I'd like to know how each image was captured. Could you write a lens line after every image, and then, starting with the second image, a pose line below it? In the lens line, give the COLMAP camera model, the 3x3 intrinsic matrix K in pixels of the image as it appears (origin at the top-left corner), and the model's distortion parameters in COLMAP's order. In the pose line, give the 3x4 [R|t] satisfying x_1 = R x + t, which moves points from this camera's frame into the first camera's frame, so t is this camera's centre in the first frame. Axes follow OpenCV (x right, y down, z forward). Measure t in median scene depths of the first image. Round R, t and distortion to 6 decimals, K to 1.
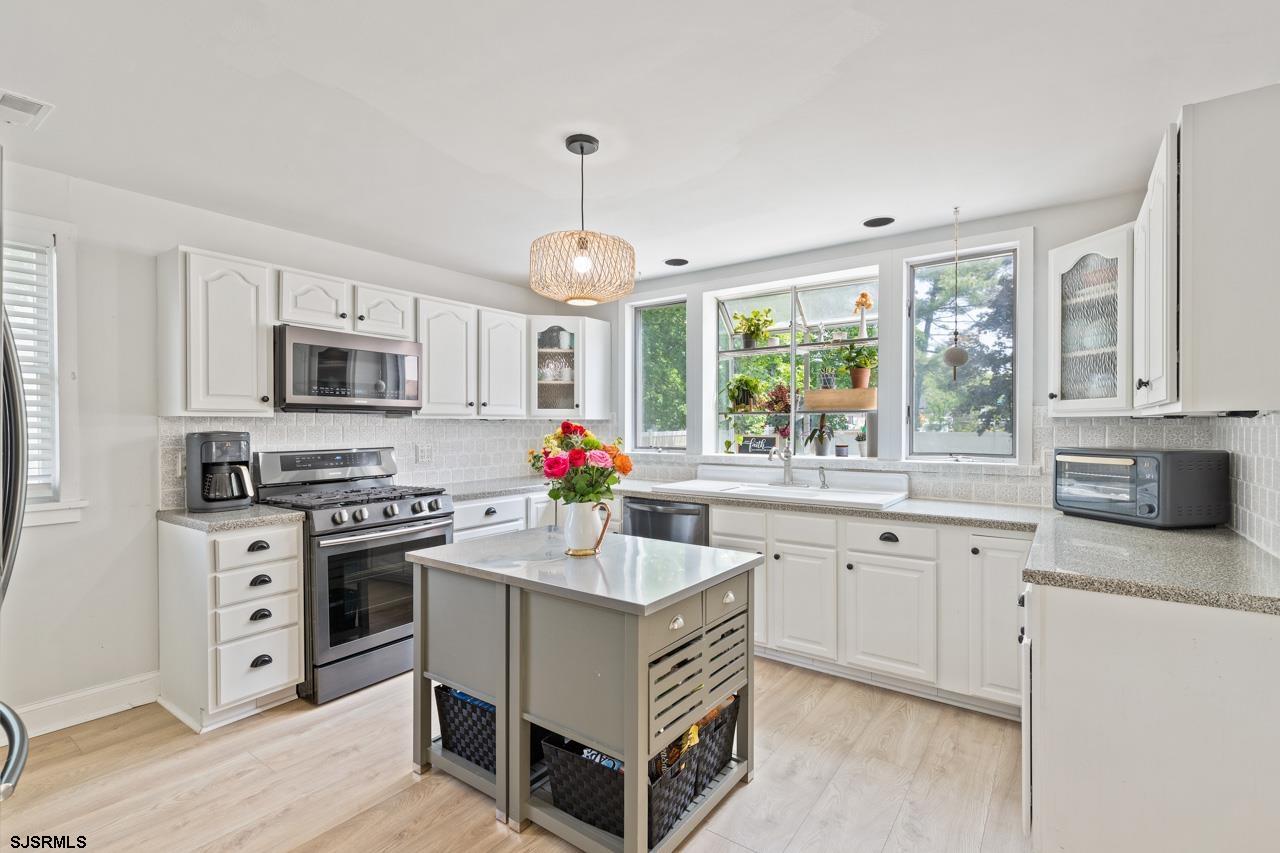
lens RADIAL K [[586.2, 0, 640.0], [0, 586.2, 426.5], [0, 0, 1]] dist [0.004737, 0.000089]
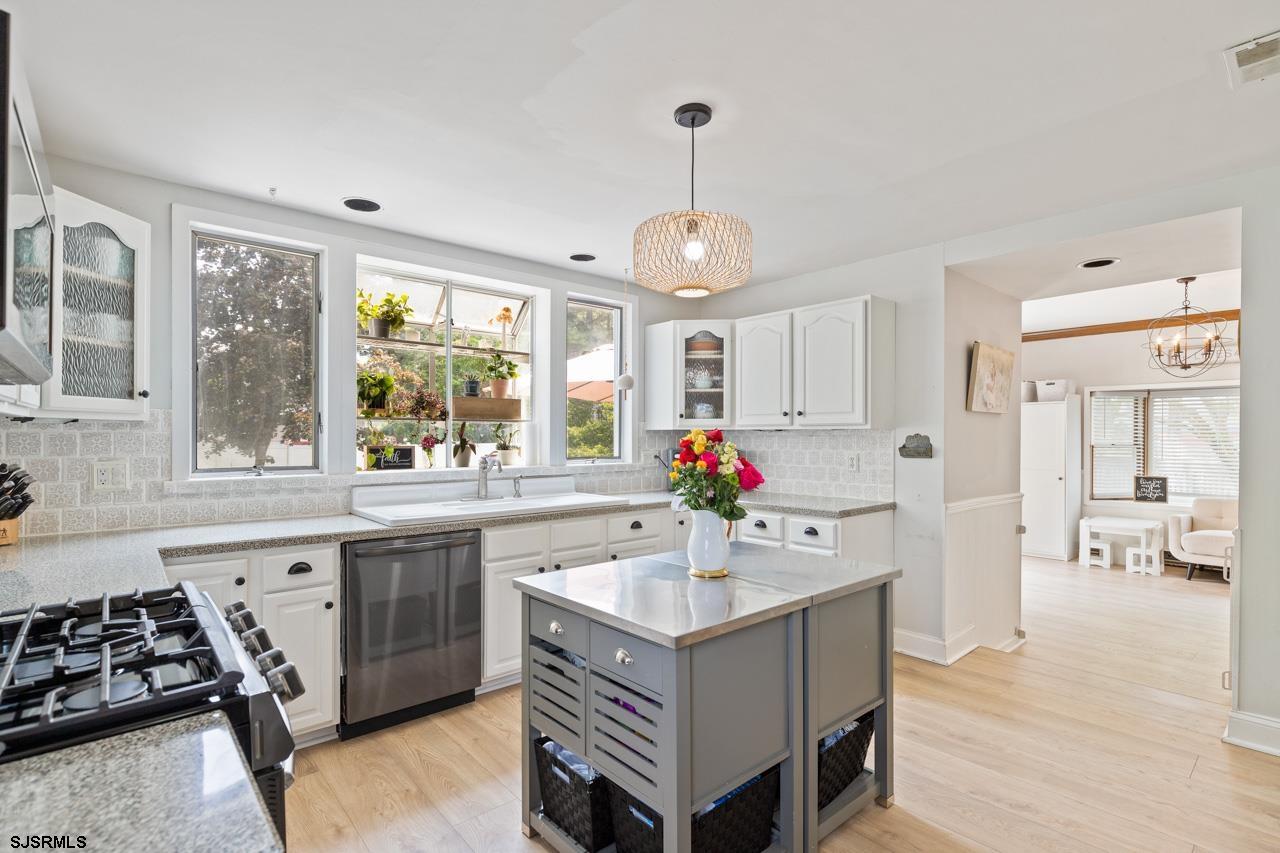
lens RADIAL K [[645.6, 0, 640.0], [0, 645.6, 426.5], [0, 0, 1]] dist [0.152626, 0.000012]
pose [[0.237928, 0.013909, 0.971183, -0.716381], [-0.003227, 0.999903, -0.013530, -0.001440], [-0.971277, 0.000085, 0.237950, 0.523226]]
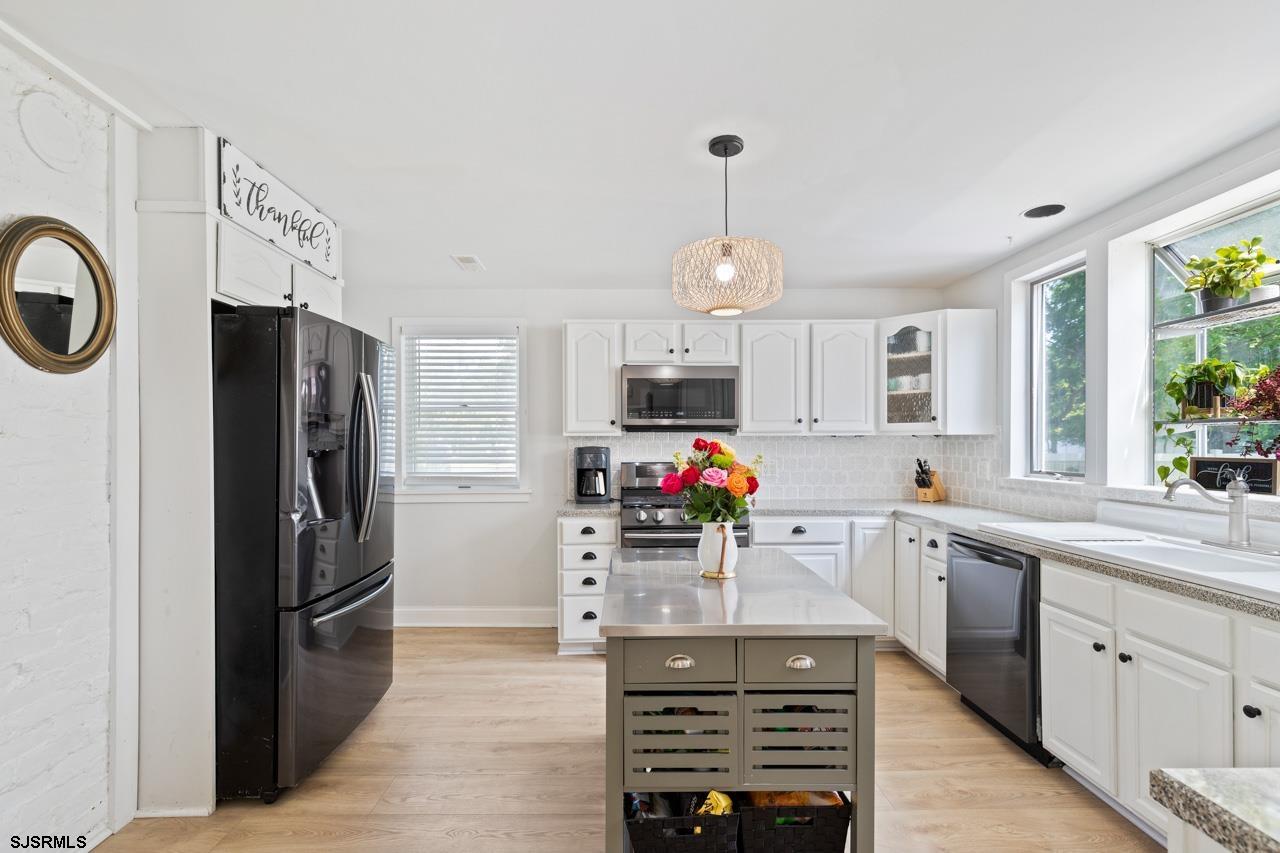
lens RADIAL K [[584.1, 0, 641.7], [0, 584.1, 440.6], [0, 0, 1]] dist [0.008374, 0.000014]
pose [[0.601689, -0.002775, -0.798725, 0.366647], [-0.000916, 0.999991, -0.004164, -0.000271], [0.798730, 0.003237, 0.601681, 0.203949]]
